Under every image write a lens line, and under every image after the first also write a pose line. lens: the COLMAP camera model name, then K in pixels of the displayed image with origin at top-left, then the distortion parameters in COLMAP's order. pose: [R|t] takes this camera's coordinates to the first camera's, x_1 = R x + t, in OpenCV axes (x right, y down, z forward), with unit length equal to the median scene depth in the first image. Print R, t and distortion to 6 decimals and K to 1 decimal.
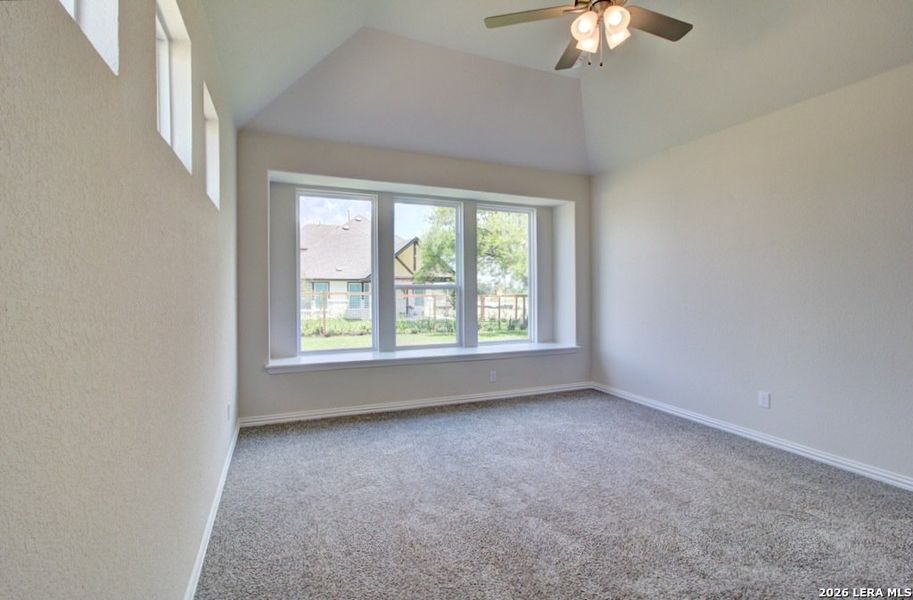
lens RADIAL K [[418.2, 0, 454.8], [0, 418.2, 295.8], [0, 0, 1]] dist [-0.002866, -0.000808]
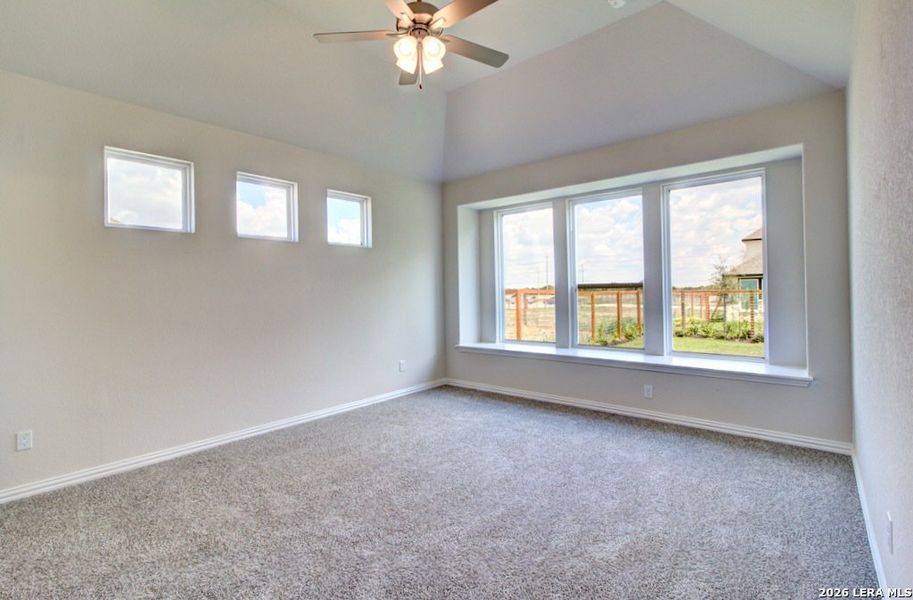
lens RADIAL K [[418.2, 0, 456.2], [0, 418.2, 294.7], [0, 0, 1]] dist [-0.002866, -0.000808]
pose [[0.455662, -0.001463, -0.890152, 0.652106], [0.002410, 0.999997, -0.000409, -0.000833], [0.890150, -0.001959, 0.455664, 0.277472]]
